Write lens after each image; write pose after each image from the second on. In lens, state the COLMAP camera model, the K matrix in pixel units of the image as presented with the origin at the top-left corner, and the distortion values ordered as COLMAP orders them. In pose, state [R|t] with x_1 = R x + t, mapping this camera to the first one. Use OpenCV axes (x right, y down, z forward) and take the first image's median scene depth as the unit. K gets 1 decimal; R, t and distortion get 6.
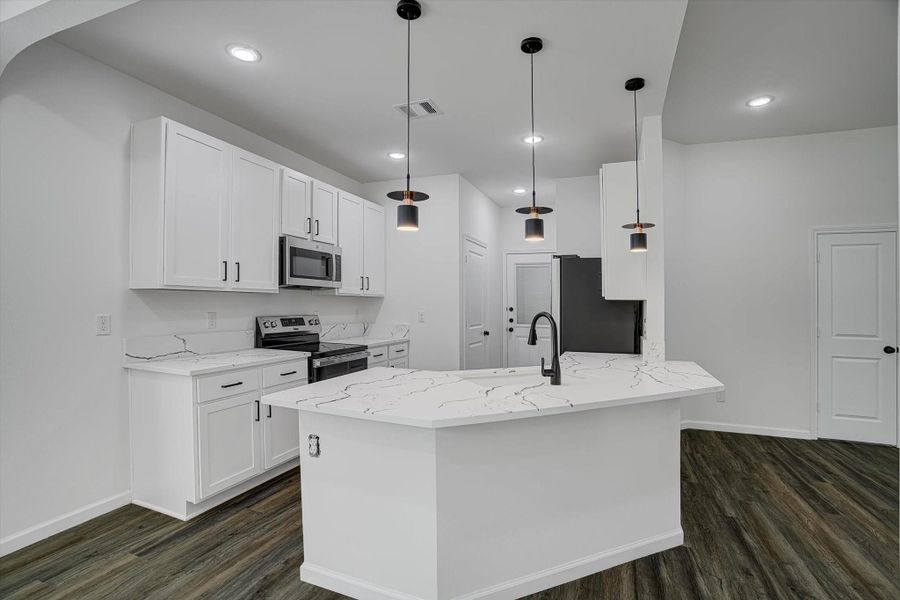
lens RADIAL K [[421.2, 0, 450.0], [0, 421.2, 300.0], [0, 0, 1]] dist [-0.000495, -0.000125]
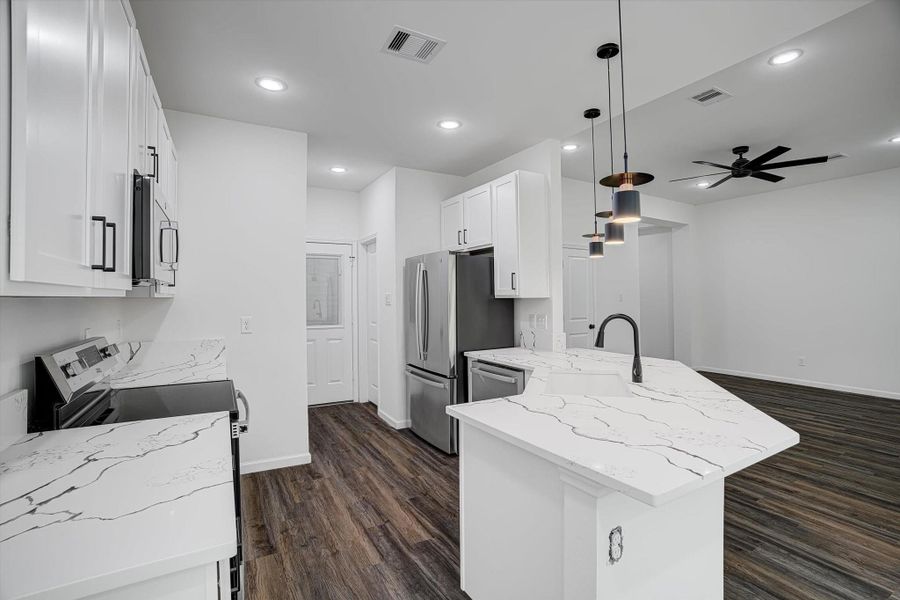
lens RADIAL K [[428.4, 0, 450.0], [0, 428.4, 300.0], [0, 0, 1]] dist [-0.001340, -0.000146]
pose [[0.634290, -0.020921, 0.772812, -0.479187], [0.004714, 0.999720, 0.023194, -0.019771], [-0.773081, -0.011069, 0.634211, 0.375060]]
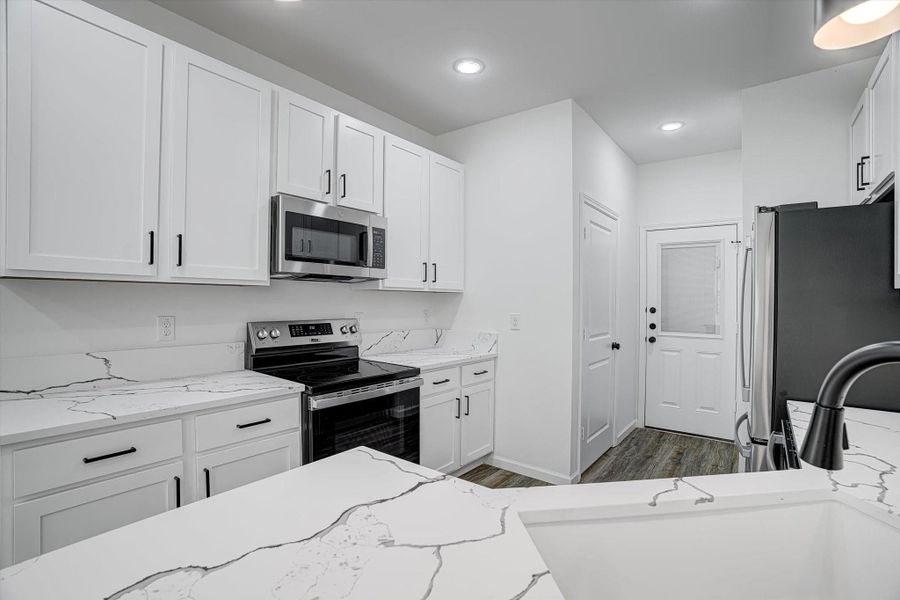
lens RADIAL K [[419.0, 0, 459.5], [0, 419.0, 309.3], [0, 0, 1]] dist [-0.045274, 0.000198]
pose [[0.964871, 0.005864, -0.262659, 0.027084], [0.001148, 0.999647, 0.026536, 0.002562], [0.262722, -0.025906, 0.964524, 0.412631]]
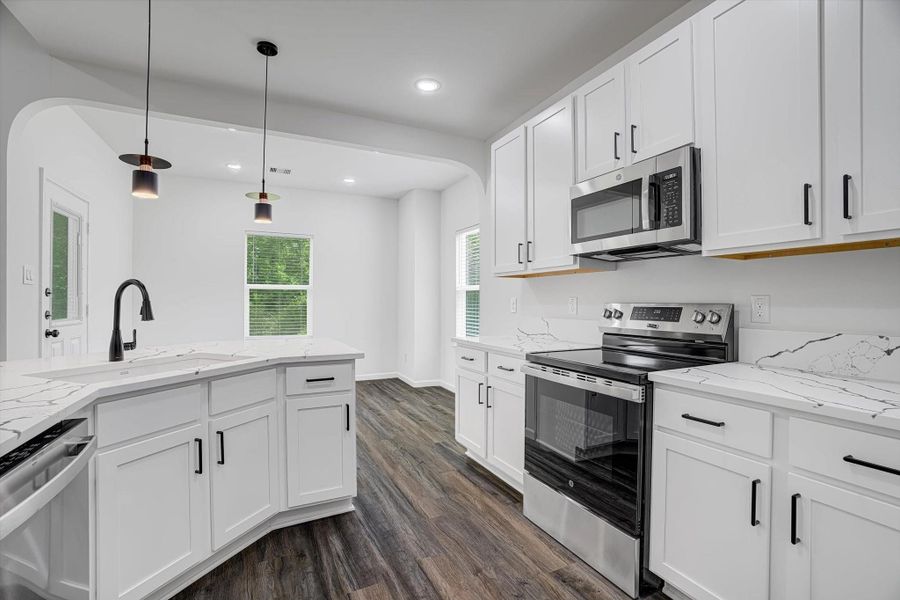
lens RADIAL K [[428.4, 0, 450.0], [0, 428.4, 300.0], [0, 0, 1]] dist [-0.001340, -0.000146]
pose [[-0.685607, -0.018290, -0.727742, 0.237299], [-0.006050, 0.999793, -0.019428, 0.045960], [0.727947, -0.008917, -0.685576, 1.168312]]
